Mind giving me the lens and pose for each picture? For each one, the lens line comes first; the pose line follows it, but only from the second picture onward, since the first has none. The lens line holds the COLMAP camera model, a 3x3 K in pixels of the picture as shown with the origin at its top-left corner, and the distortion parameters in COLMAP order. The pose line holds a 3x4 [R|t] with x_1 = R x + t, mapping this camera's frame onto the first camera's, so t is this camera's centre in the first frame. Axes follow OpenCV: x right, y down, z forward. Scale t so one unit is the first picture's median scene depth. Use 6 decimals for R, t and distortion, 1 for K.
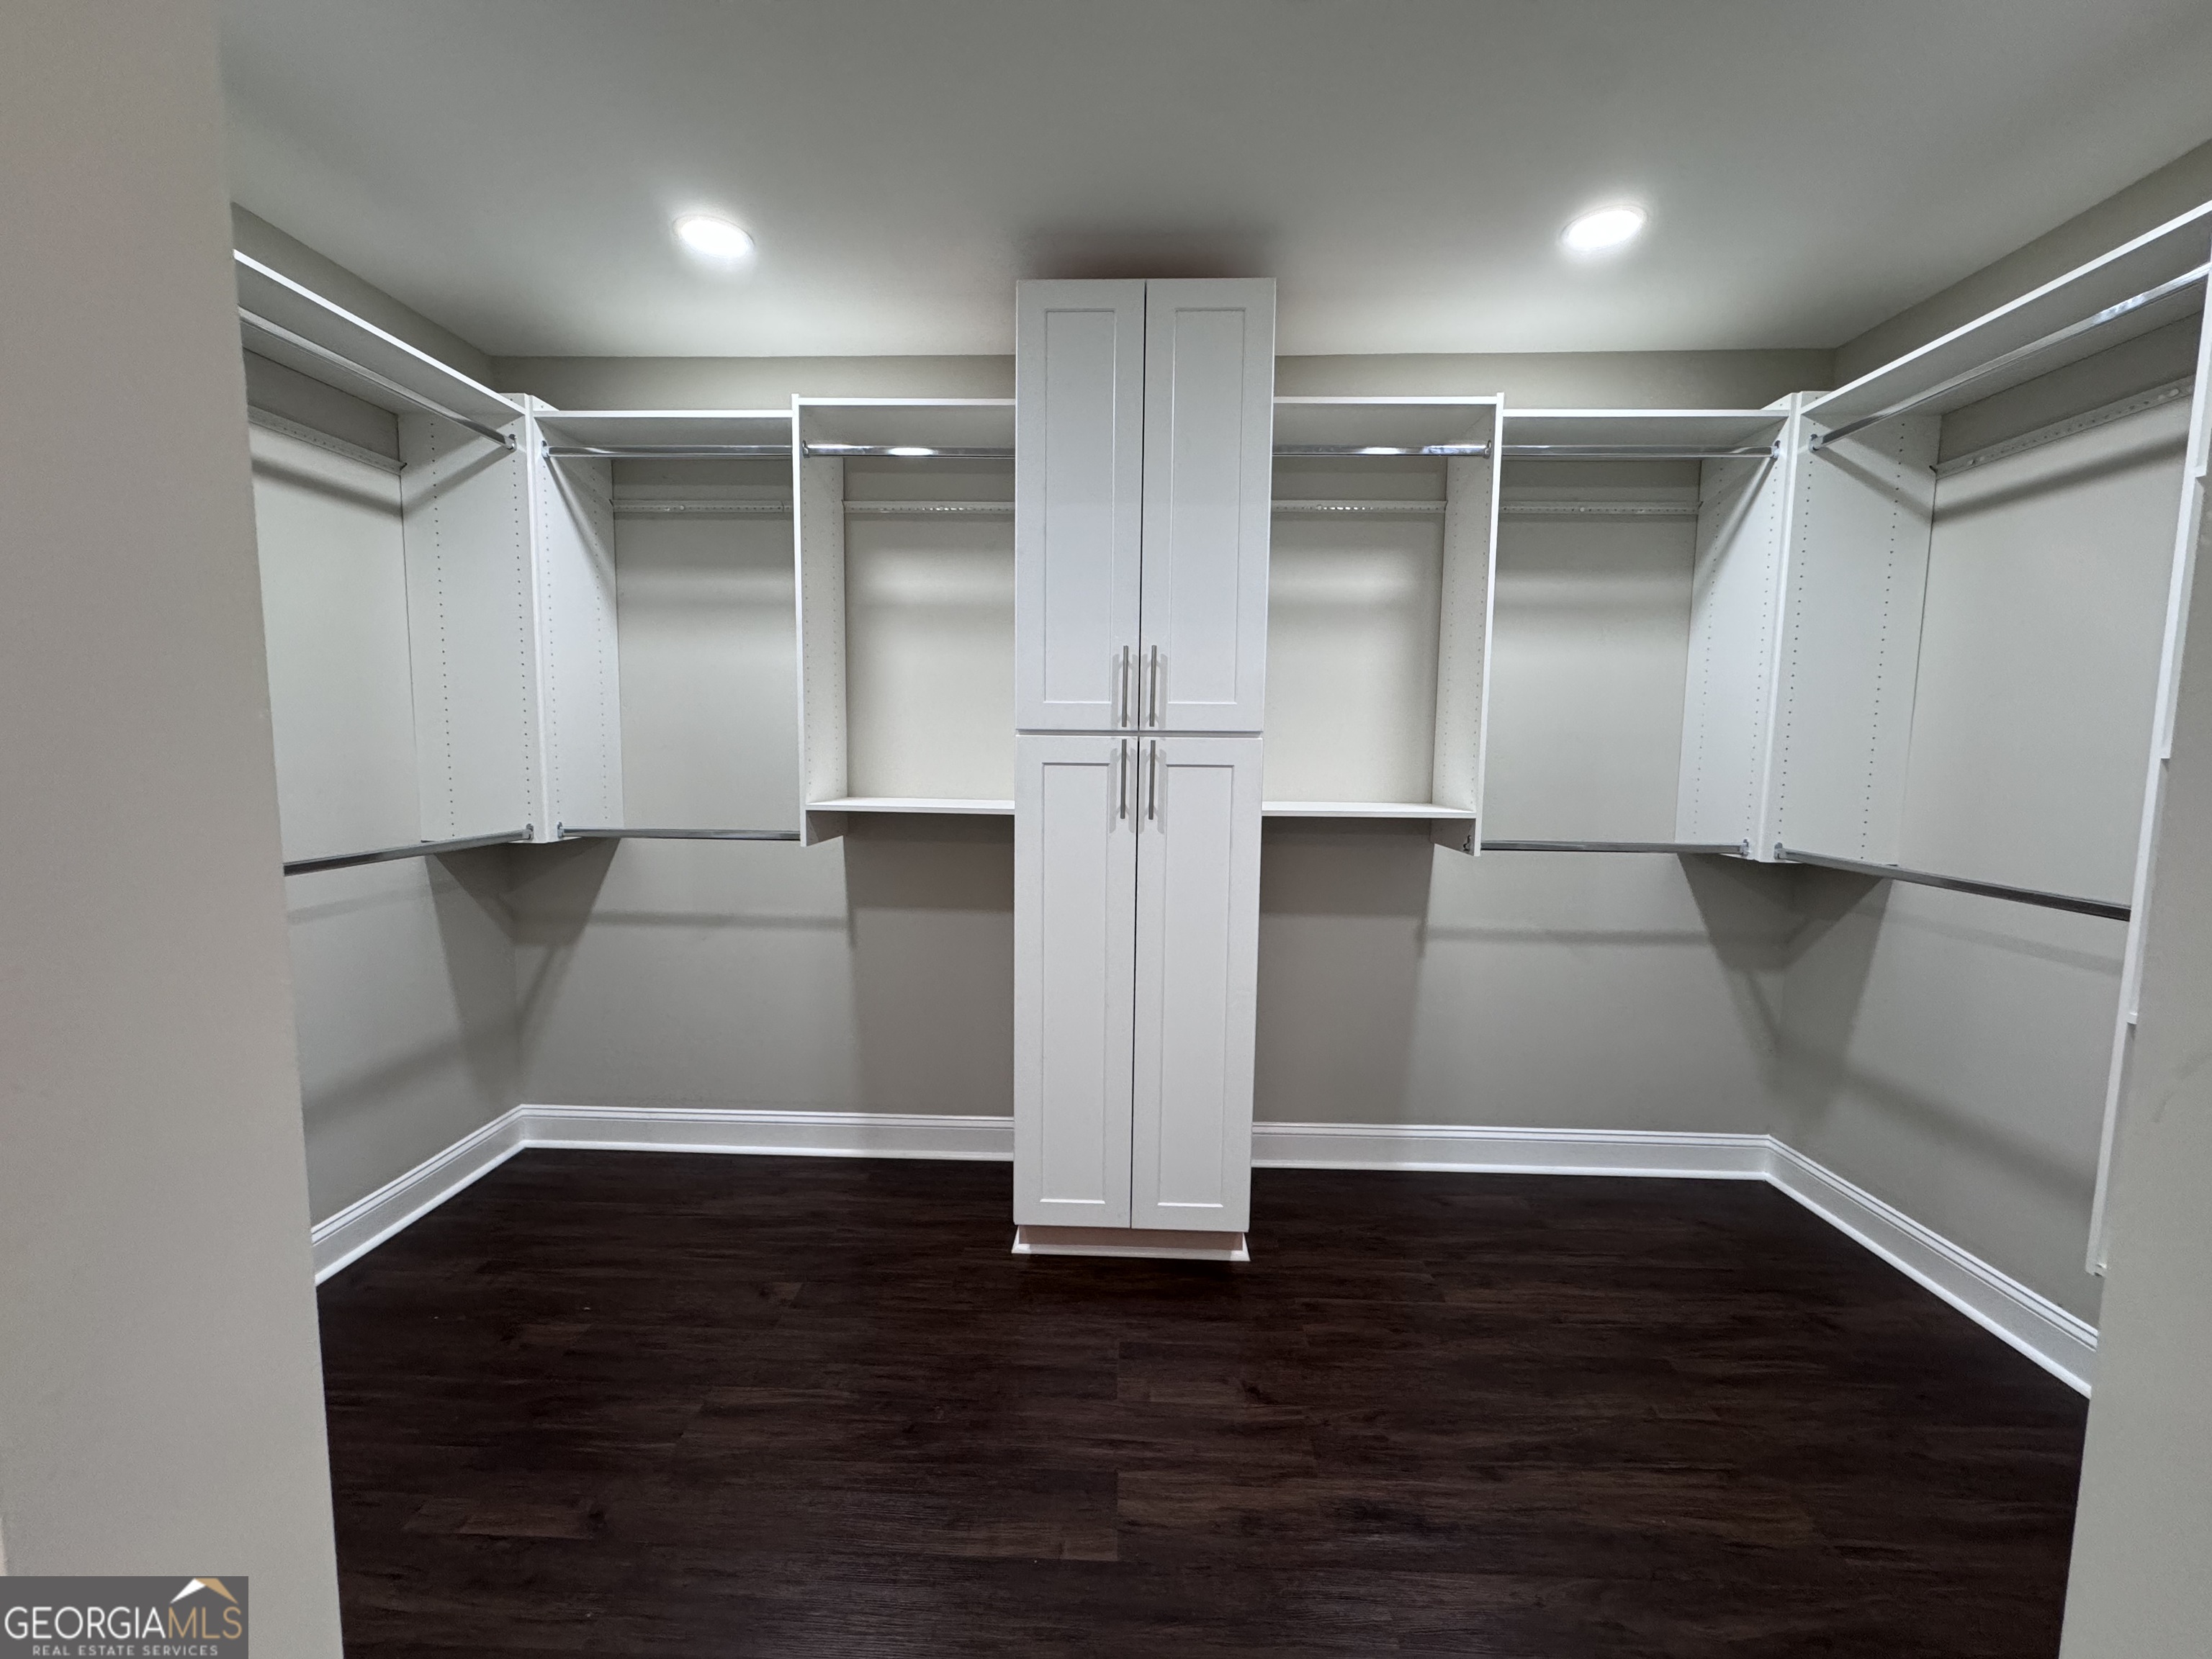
lens RADIAL K [[884.8, 0, 1109.4], [0, 884.8, 825.9], [0, 0, 1]] dist [-0.001776, -0.000104]
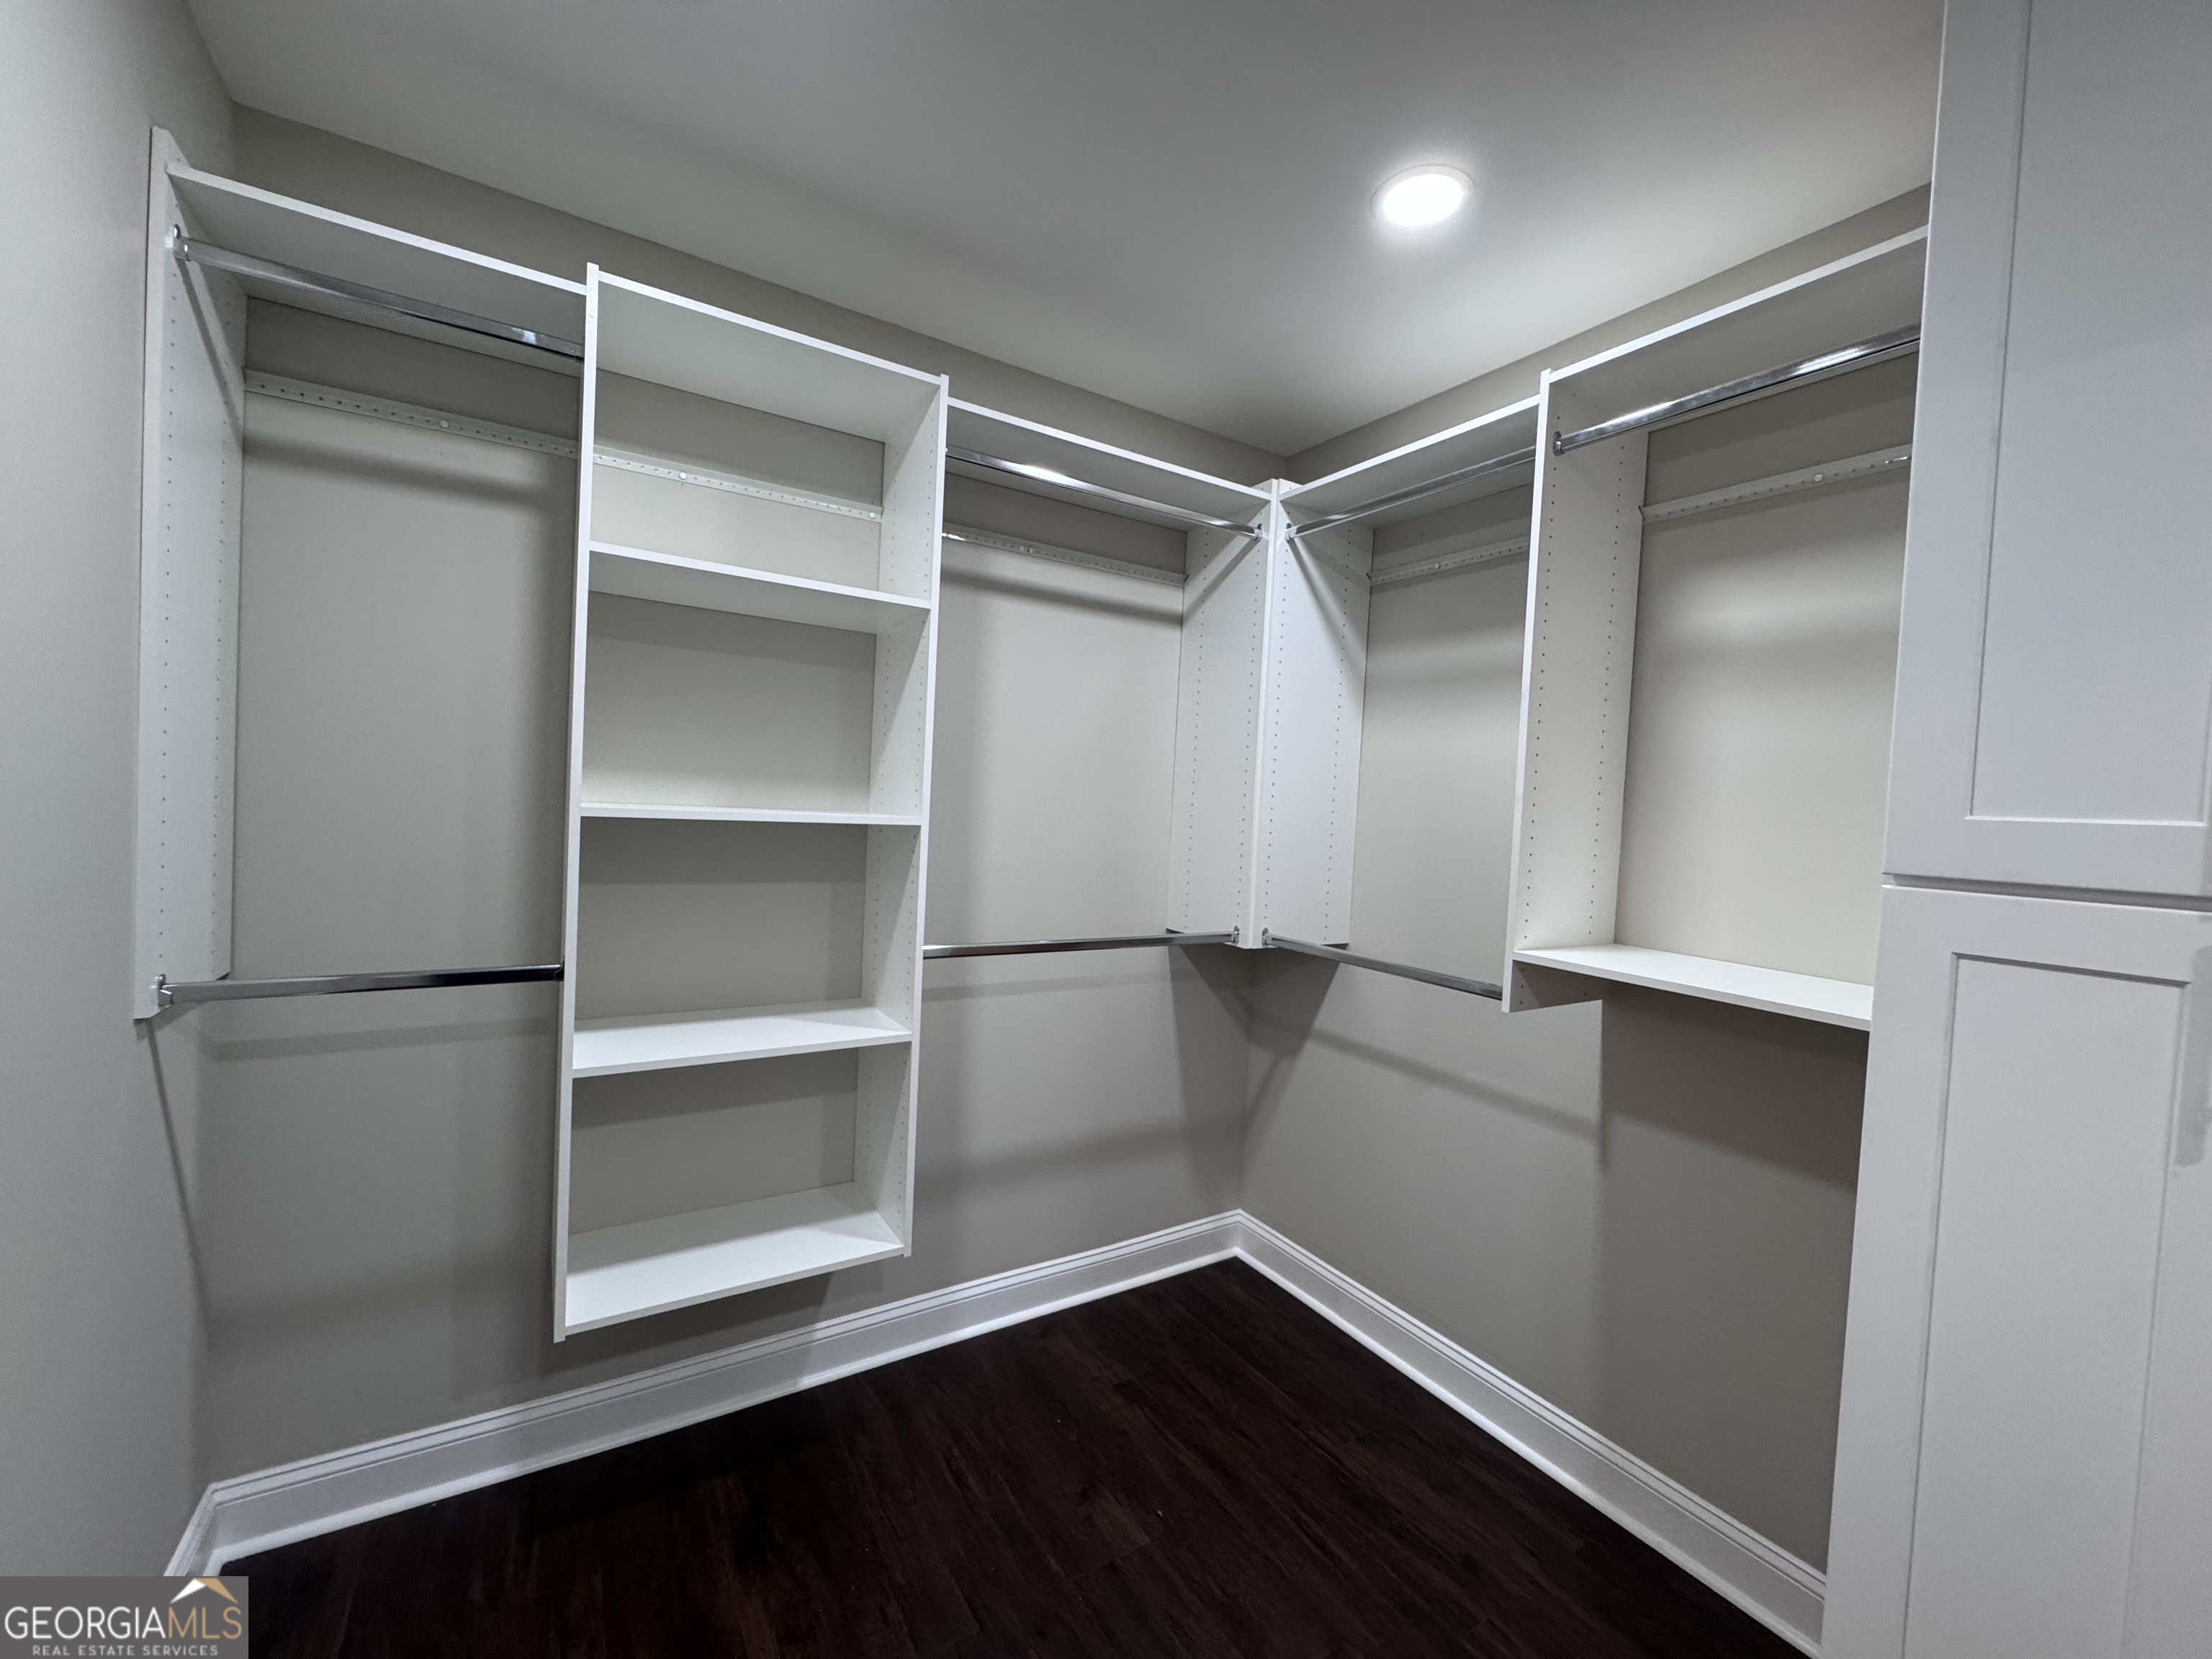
lens RADIAL K [[884.8, 0, 1109.4], [0, 884.8, 825.9], [0, 0, 1]] dist [-0.001776, -0.000104]
pose [[0.557402, 0.039468, -0.829304, 0.046644], [-0.118474, 0.992428, -0.032399, -0.061057], [0.821746, 0.116311, 0.557858, 0.346297]]
